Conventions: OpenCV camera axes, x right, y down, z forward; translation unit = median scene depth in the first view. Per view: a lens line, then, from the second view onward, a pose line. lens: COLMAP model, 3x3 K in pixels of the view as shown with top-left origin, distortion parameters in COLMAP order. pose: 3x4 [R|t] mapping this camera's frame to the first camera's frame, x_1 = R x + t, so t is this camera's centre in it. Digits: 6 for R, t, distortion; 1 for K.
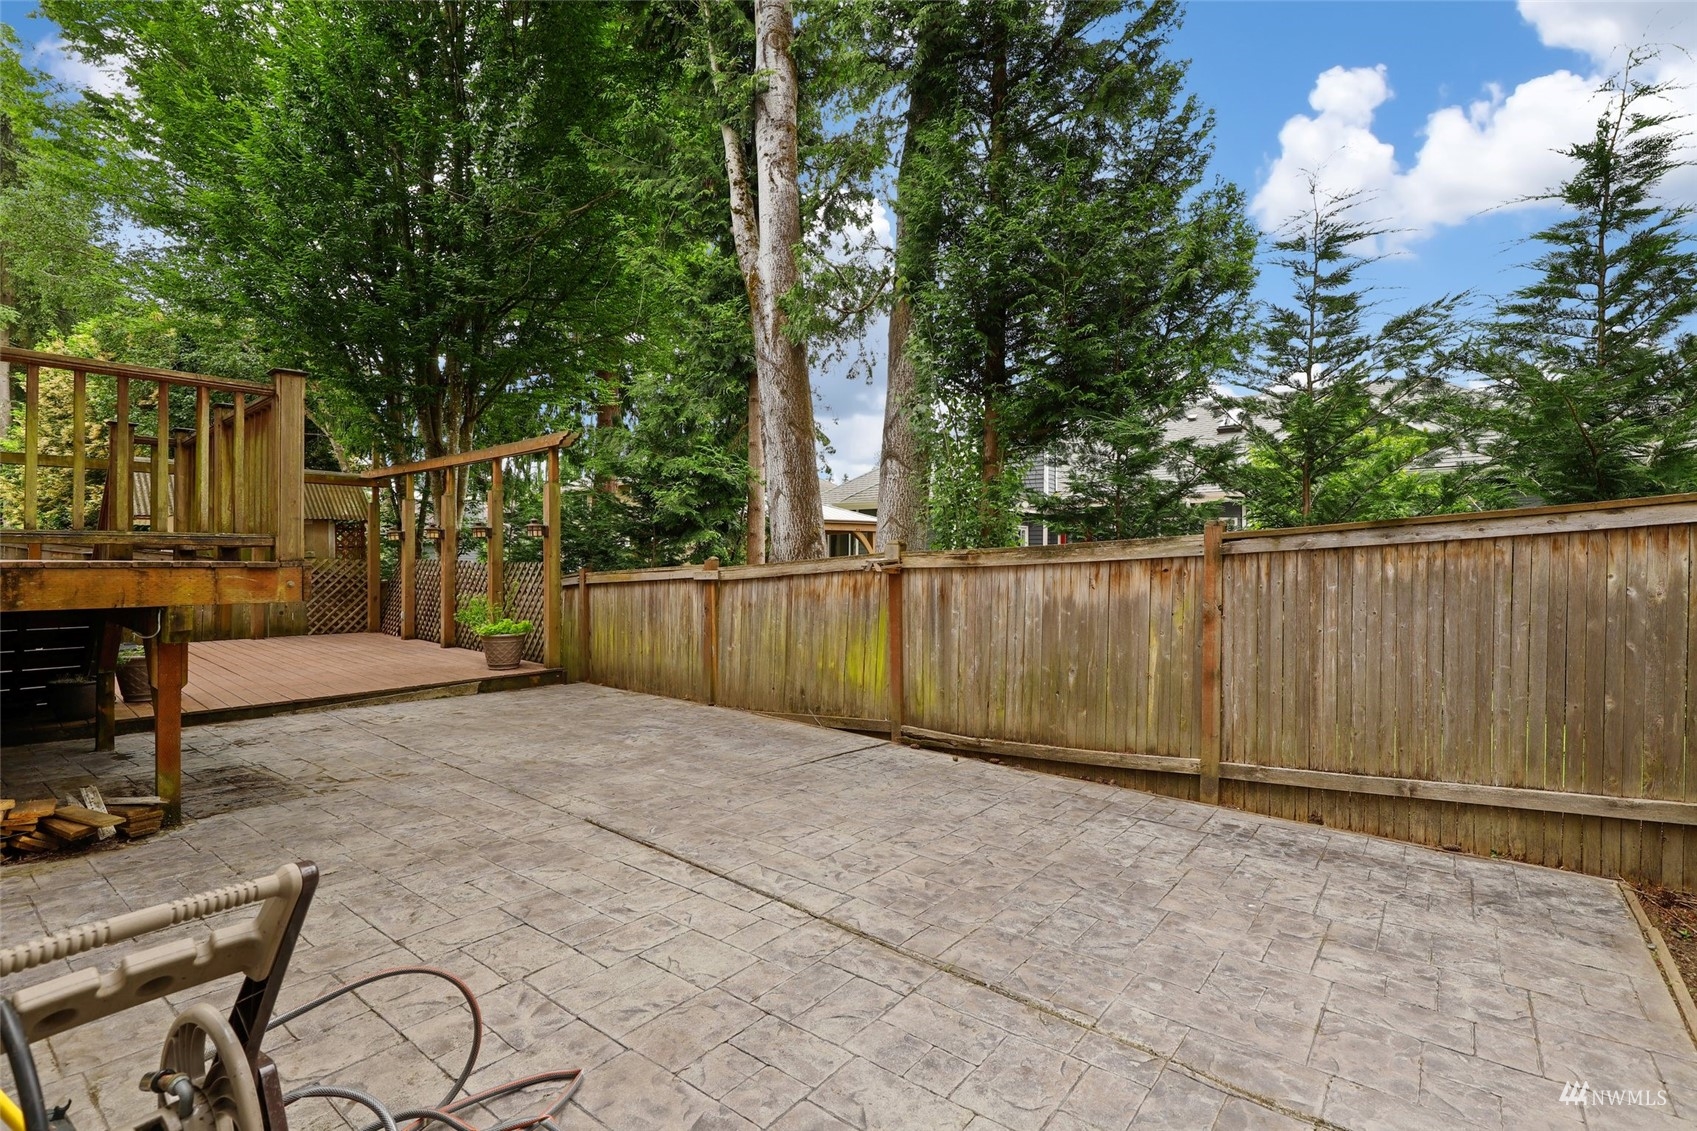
lens RADIAL K [[771.7, 0, 860.4], [0, 771.7, 561.9], [0, 0, 1]] dist [-0.006363, 0.001477]
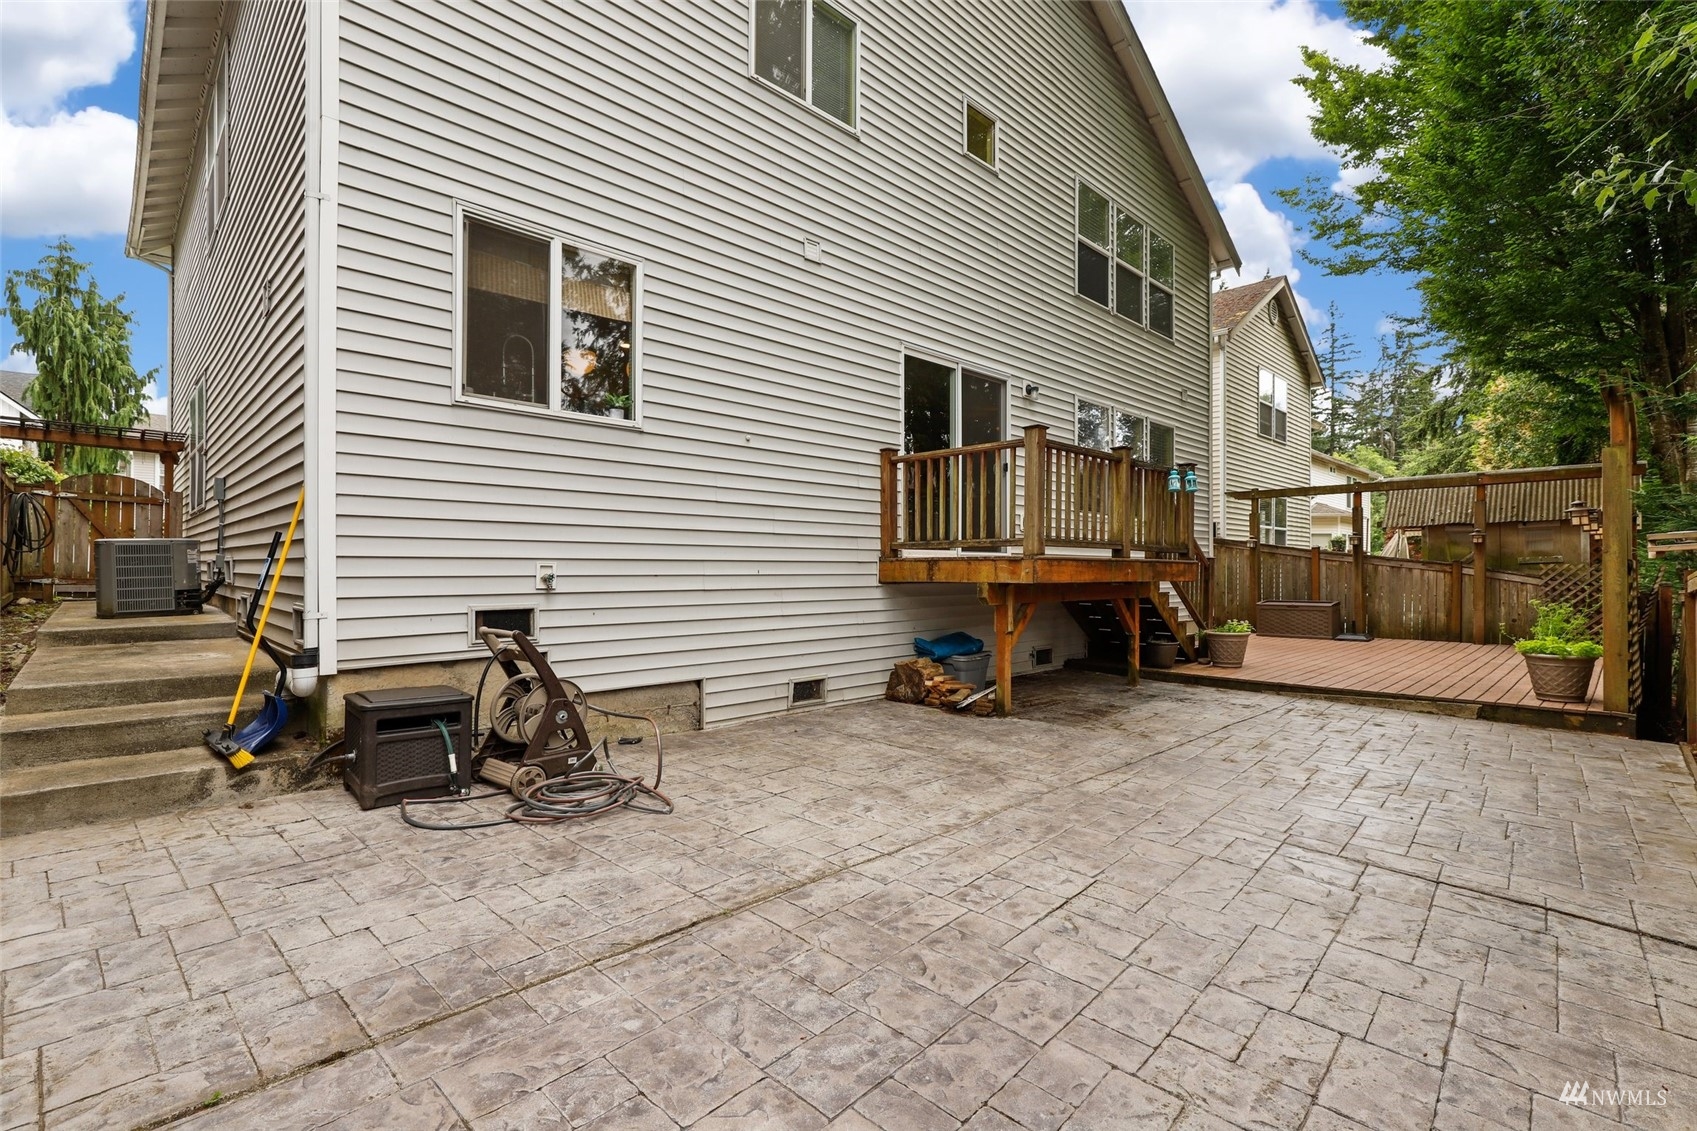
lens RADIAL K [[771.7, 0, 859.1], [0, 771.7, 567.4], [0, 0, 1]] dist [-0.006363, 0.001477]
pose [[-0.086735, -0.005674, -0.996215, 0.925513], [-0.008798, 0.999949, -0.004929, 0.045996], [0.996193, 0.008337, -0.086780, 1.018758]]
